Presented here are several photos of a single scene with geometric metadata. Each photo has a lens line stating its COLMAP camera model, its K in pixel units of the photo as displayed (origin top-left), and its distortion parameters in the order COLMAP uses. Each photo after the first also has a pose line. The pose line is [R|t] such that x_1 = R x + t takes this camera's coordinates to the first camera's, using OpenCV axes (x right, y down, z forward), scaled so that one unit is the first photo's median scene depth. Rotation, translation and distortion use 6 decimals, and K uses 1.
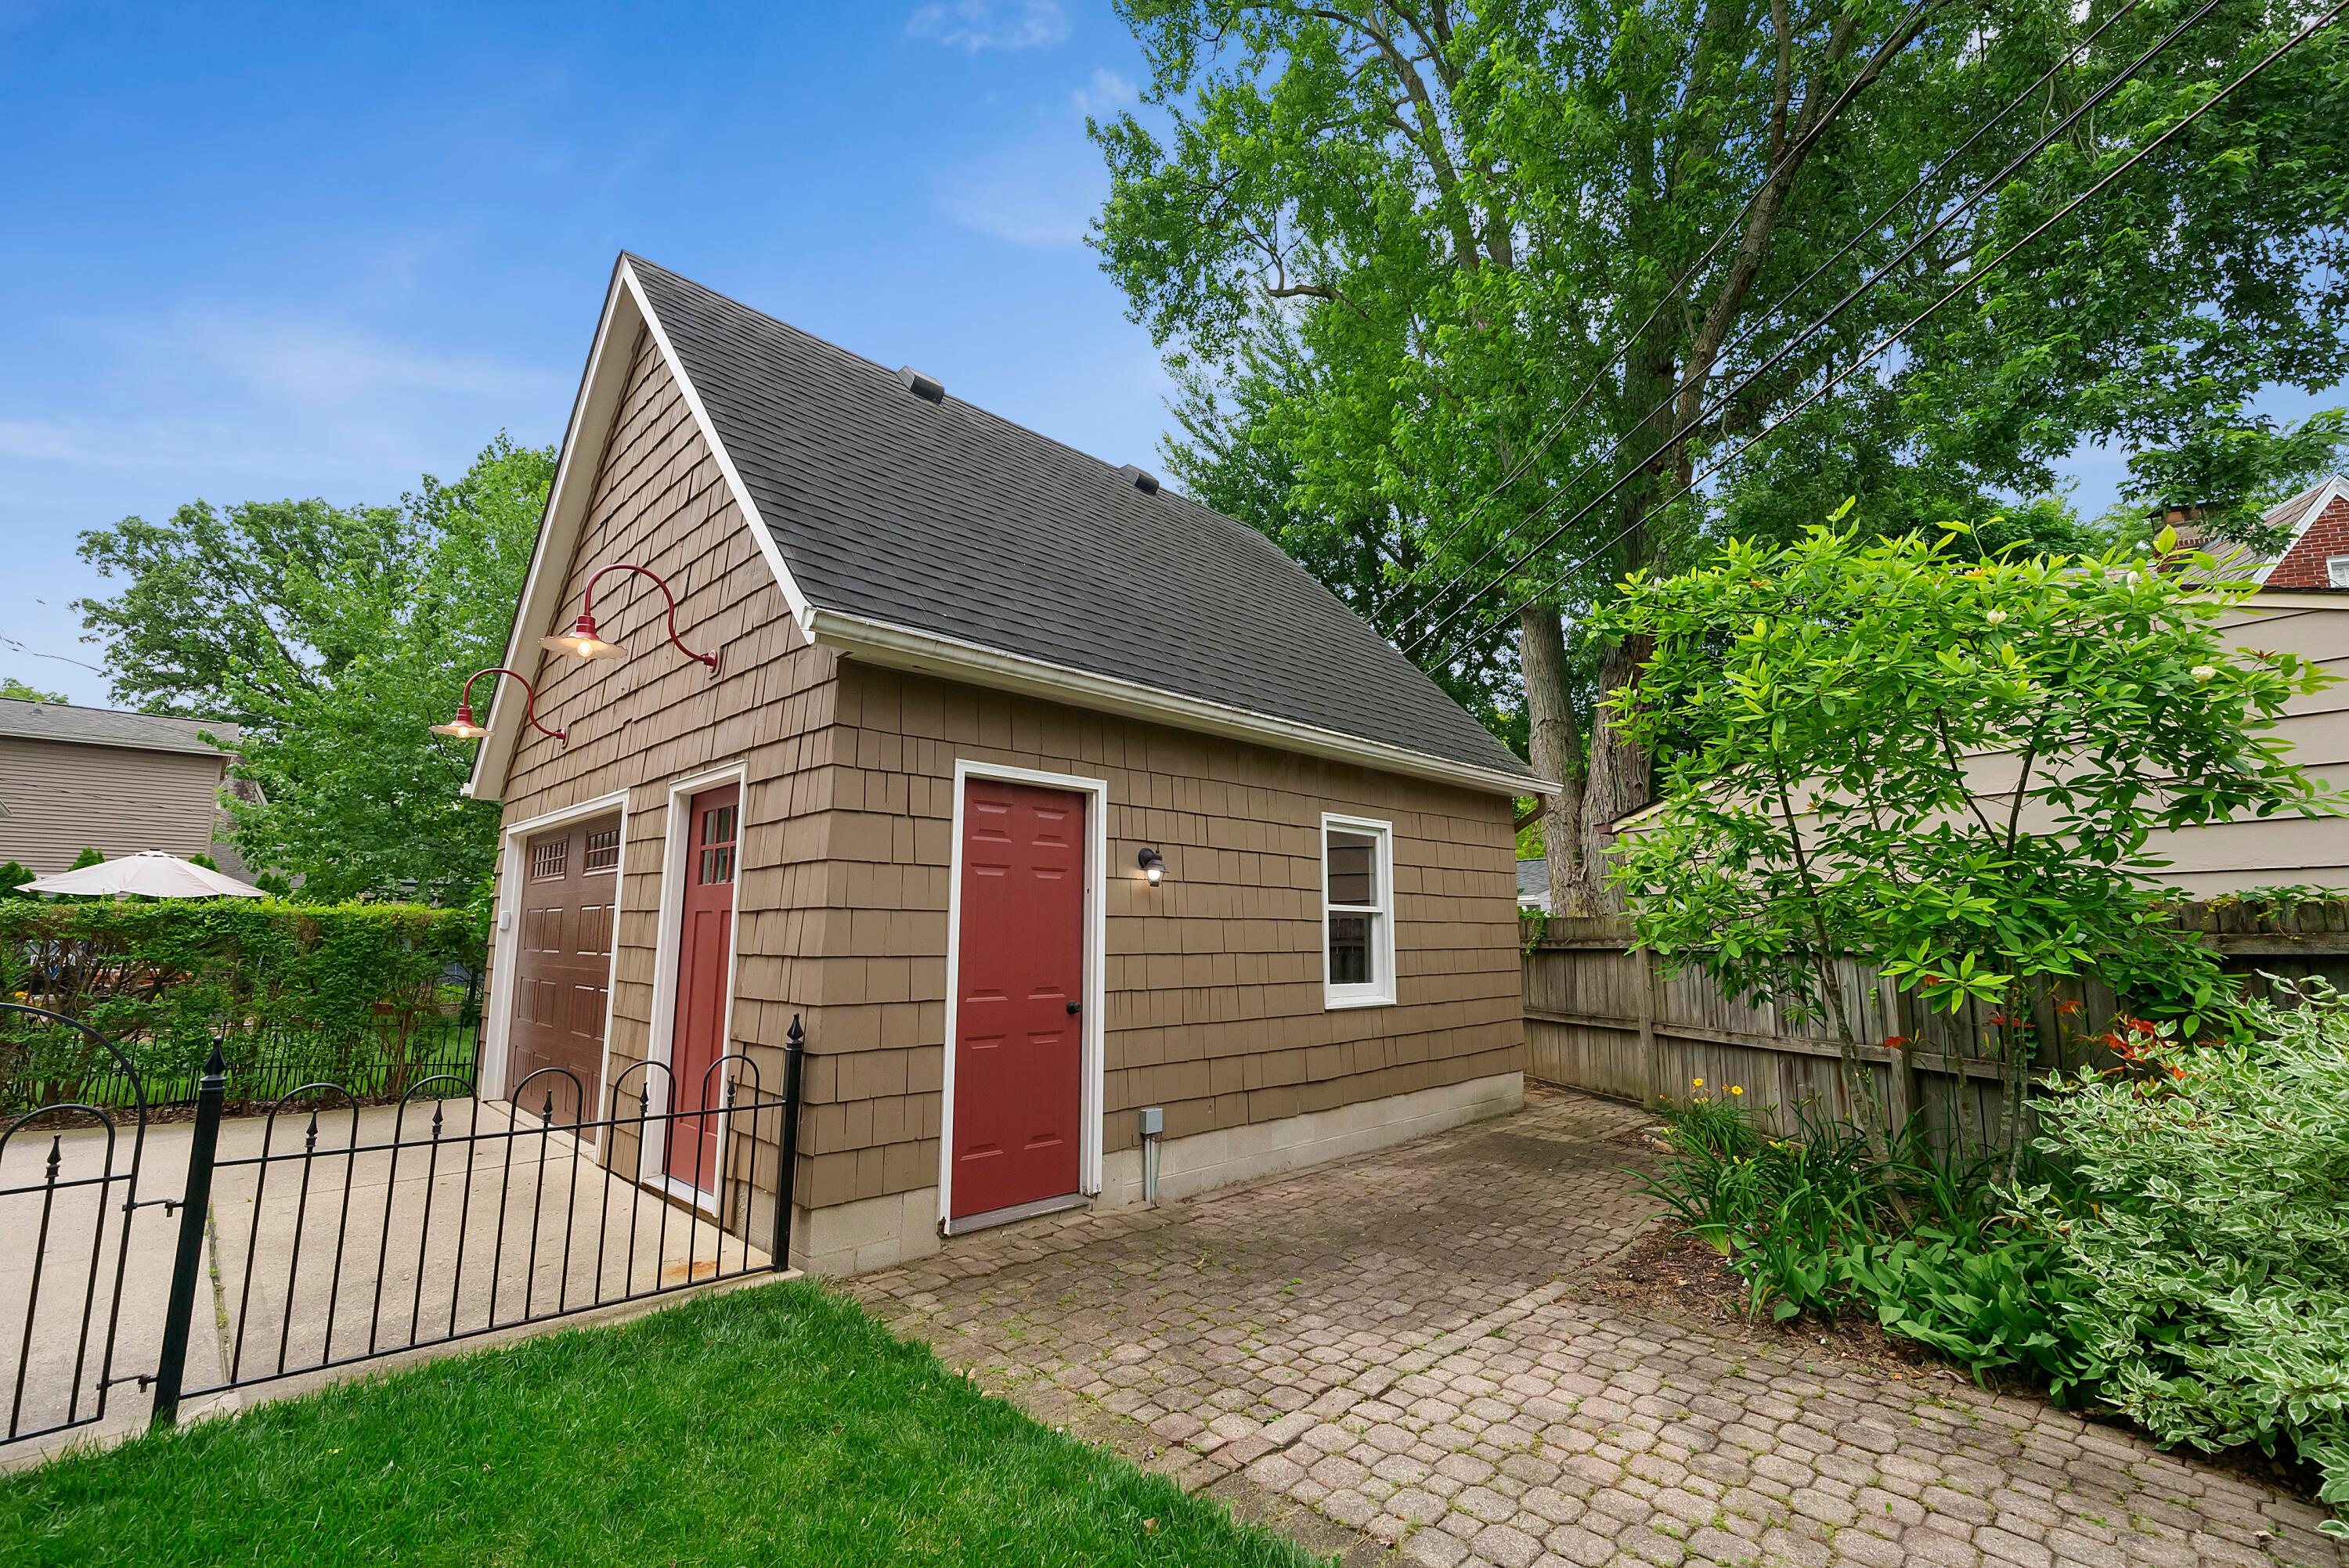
lens RADIAL K [[999.5, 0, 1174.5], [0, 999.5, 784.0], [0, 0, 1]] dist [0.000126, -0.000061]
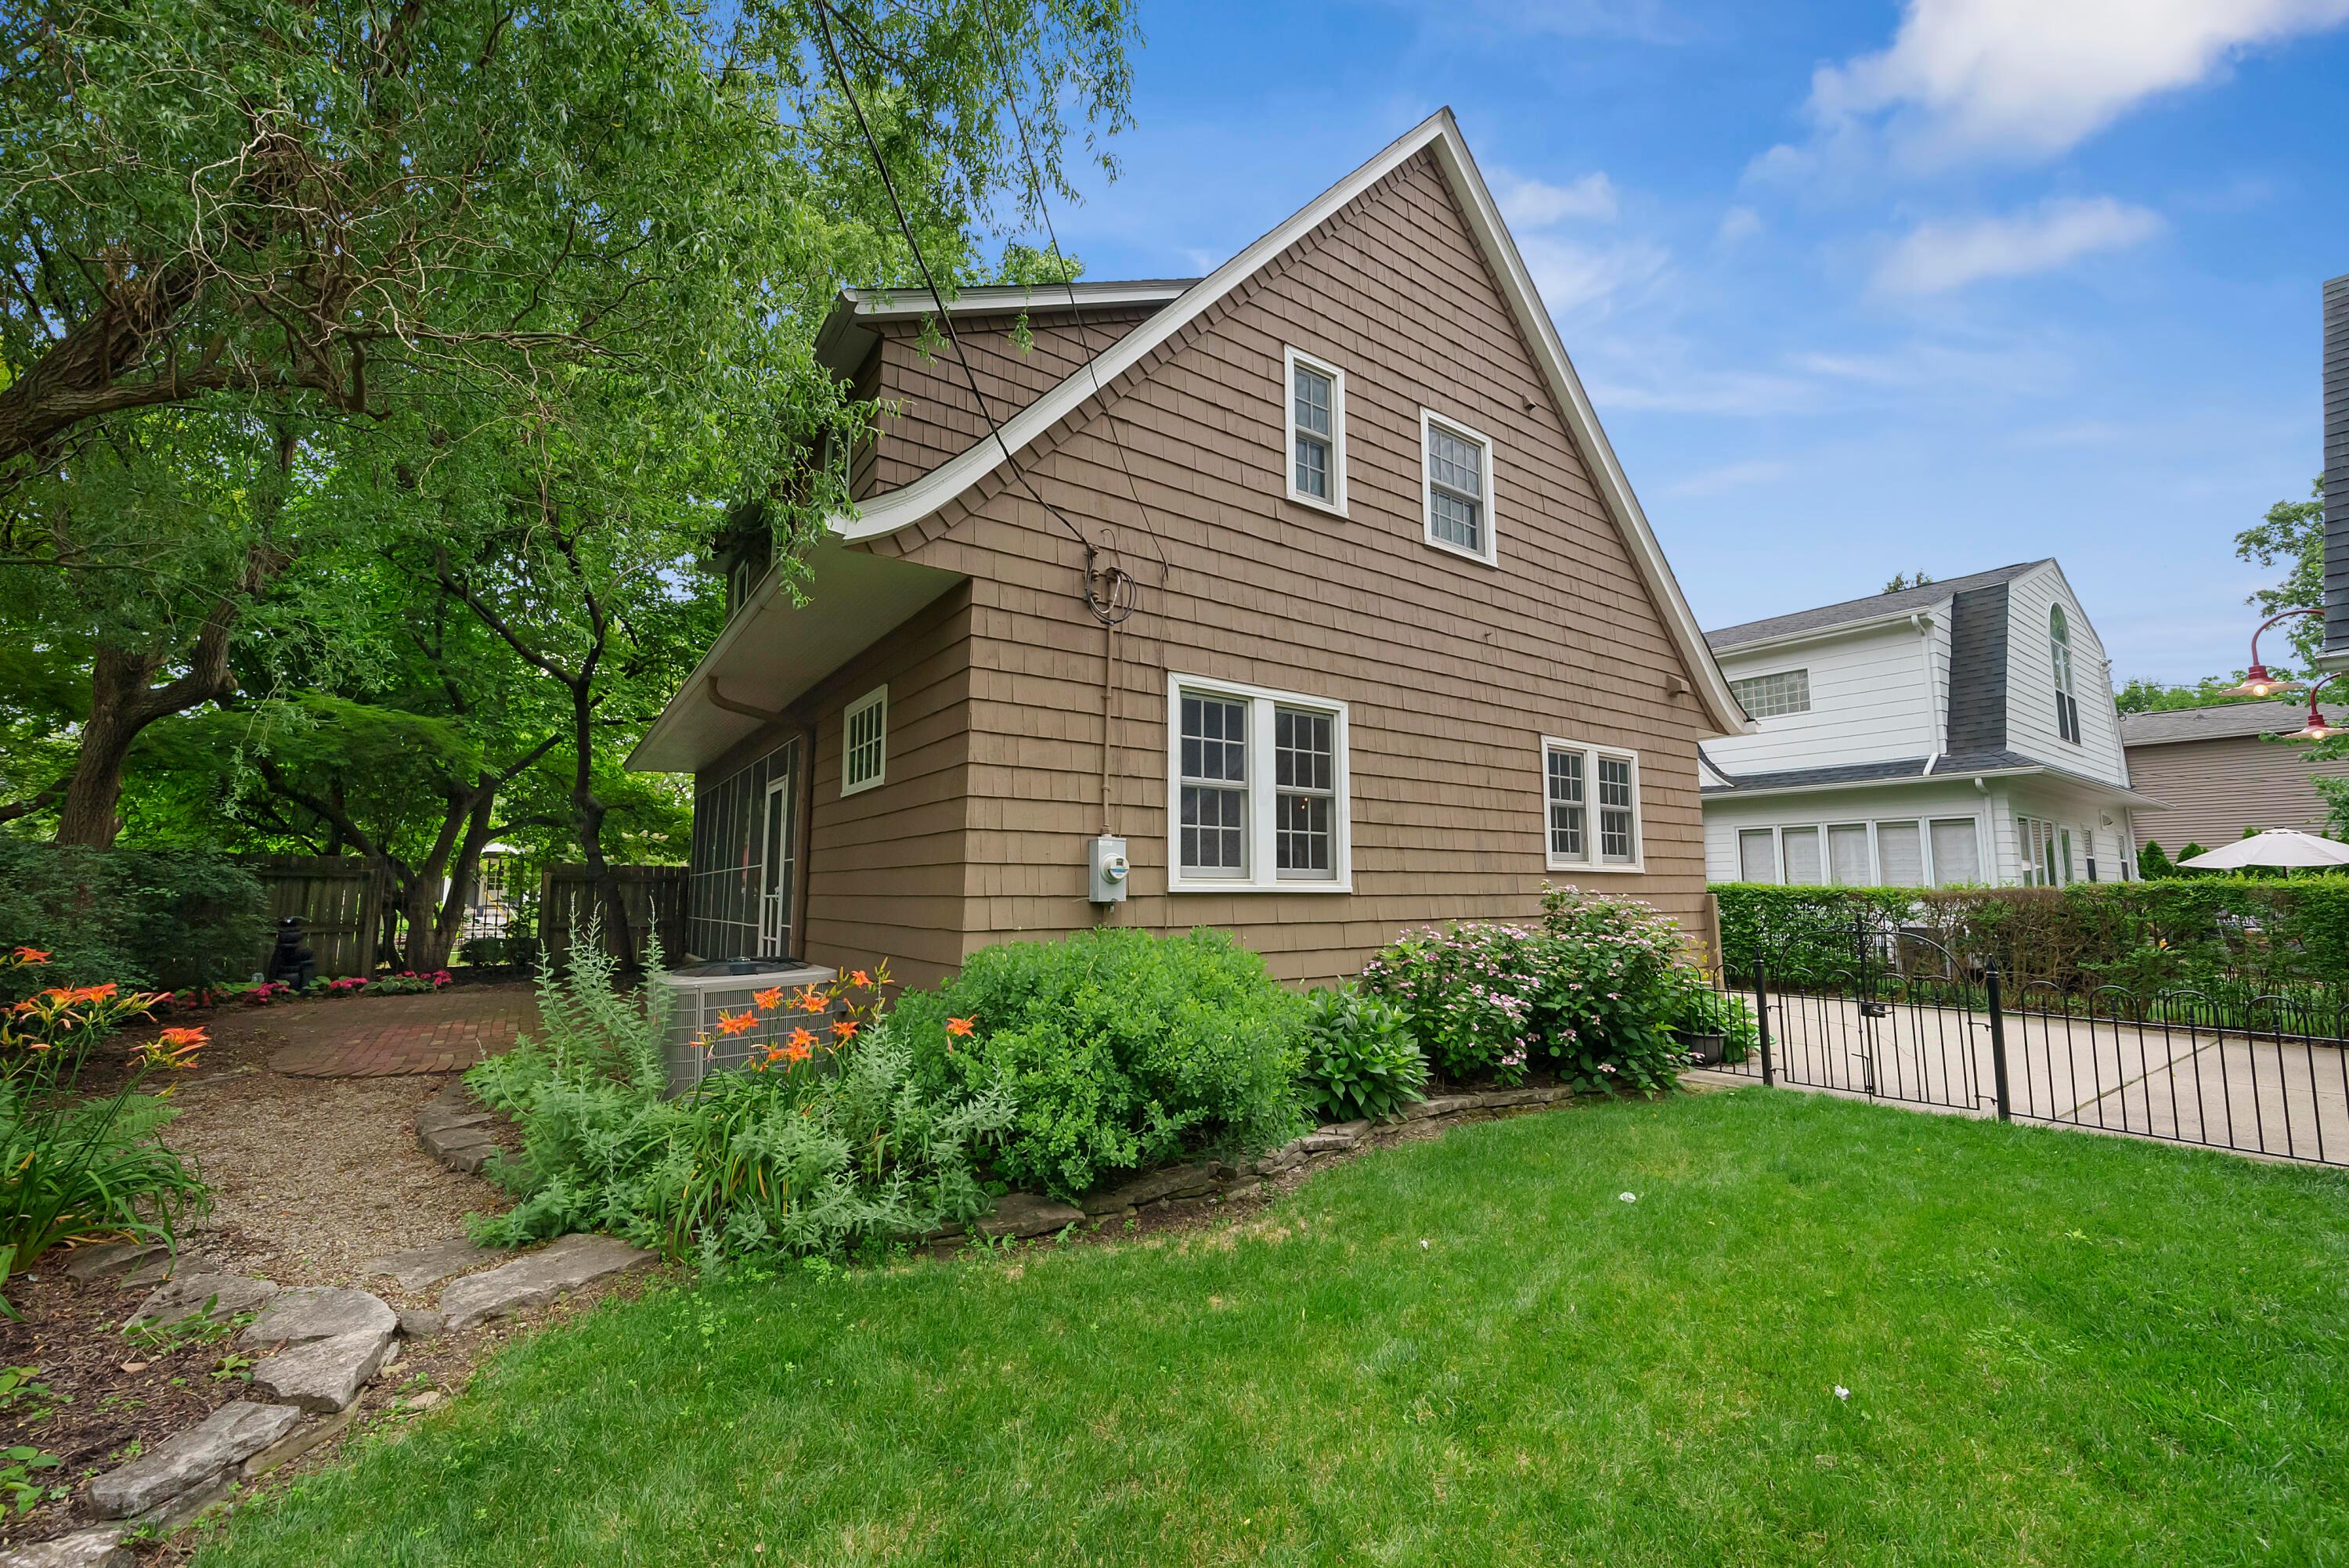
lens RADIAL K [[946.7, 0, 1174.5], [0, 946.7, 784.0], [0, 0, 1]] dist [0.001319, -0.000115]
pose [[-0.174890, -0.113825, -0.977986, 0.285361], [0.143663, 0.979714, -0.139716, -0.014612], [0.974050, -0.164936, -0.154990, -0.069162]]
